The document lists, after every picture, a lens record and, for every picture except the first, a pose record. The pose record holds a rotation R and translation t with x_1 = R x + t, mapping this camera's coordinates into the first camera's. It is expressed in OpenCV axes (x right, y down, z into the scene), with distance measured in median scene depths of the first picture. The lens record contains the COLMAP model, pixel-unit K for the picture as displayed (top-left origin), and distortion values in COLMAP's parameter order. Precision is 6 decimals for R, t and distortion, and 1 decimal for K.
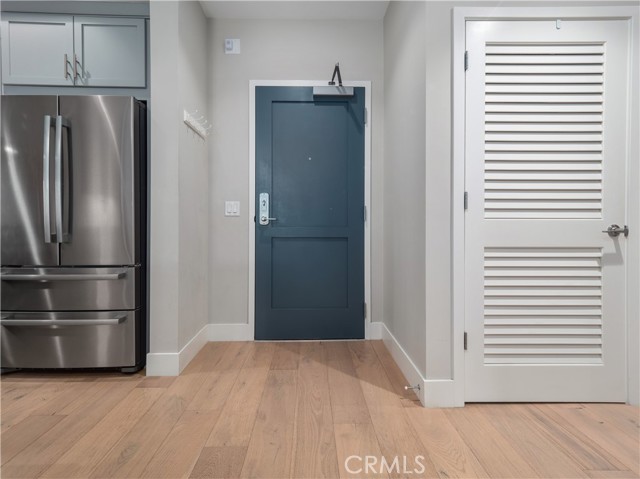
lens RADIAL K [[301.8, 0, 315.1], [0, 301.8, 227.7], [0, 0, 1]] dist [0.005004, -0.000048]
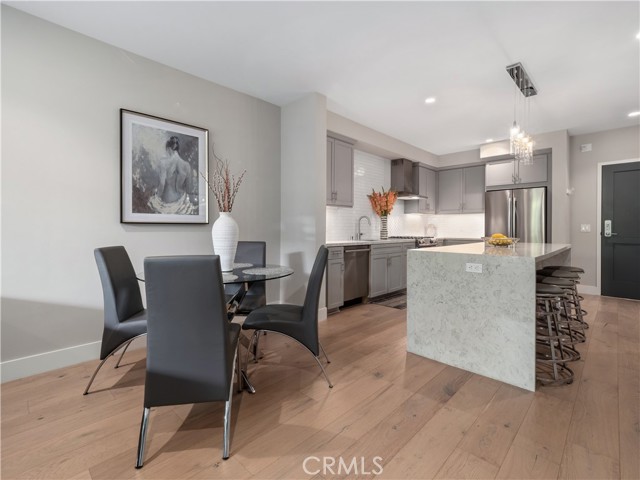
lens RADIAL K [[301.8, 0, 315.1], [0, 301.8, 228.2], [0, 0, 1]] dist [0.005004, -0.000048]
pose [[0.694121, 0.002033, -0.719855, -0.072895], [-0.003800, 0.999992, -0.000840, -0.055330], [0.719848, 0.003318, 0.694124, -1.716372]]
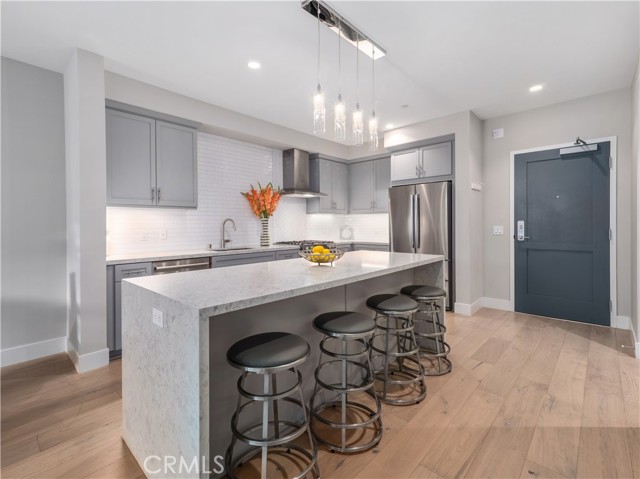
lens RADIAL K [[301.8, 0, 315.1], [0, 301.8, 227.7], [0, 0, 1]] dist [0.005004, -0.000048]
pose [[0.713917, -0.002299, -0.700227, 0.175778], [0.008298, 0.999952, 0.005176, -0.096284], [0.700182, -0.009506, 0.713901, -0.914362]]
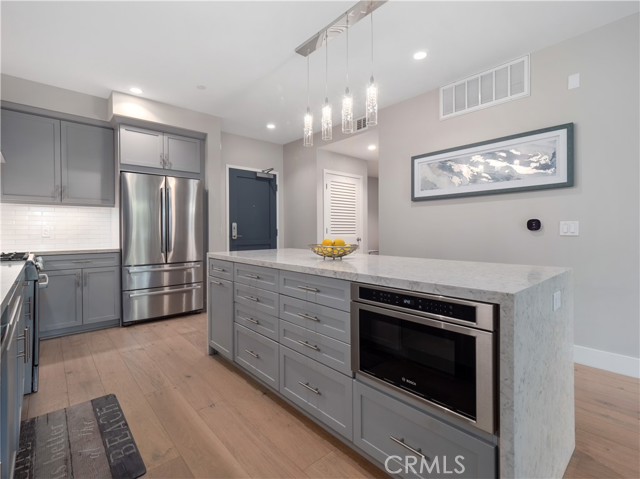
lens RADIAL K [[301.8, 0, 315.1], [0, 301.8, 227.7], [0, 0, 1]] dist [0.005004, -0.000048]
pose [[0.764647, 0.001513, 0.644448, -1.037873], [0.006769, 0.999923, -0.010379, -0.058894], [-0.644414, 0.012298, 0.764578, -0.849018]]
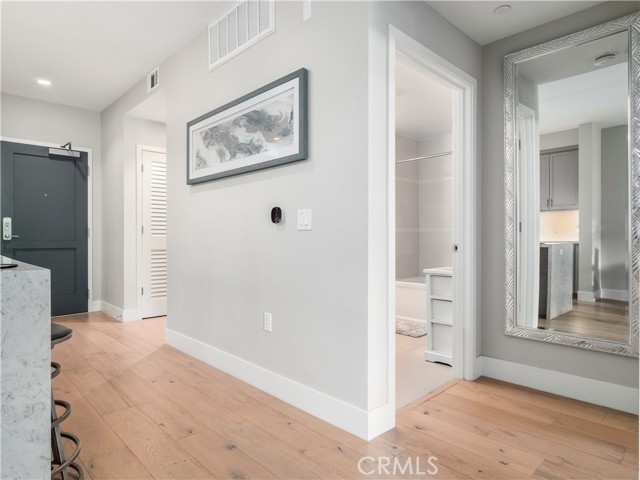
lens RADIAL K [[386.4, 0, 318.0], [0, 386.4, 236.6], [0, 0, 1]] dist [-0.003693, -0.001117]
pose [[0.732308, -0.002088, 0.680971, -0.331995], [0.003342, 0.999994, -0.000528, -0.020251], [-0.680966, 0.002662, 0.732311, -1.311382]]
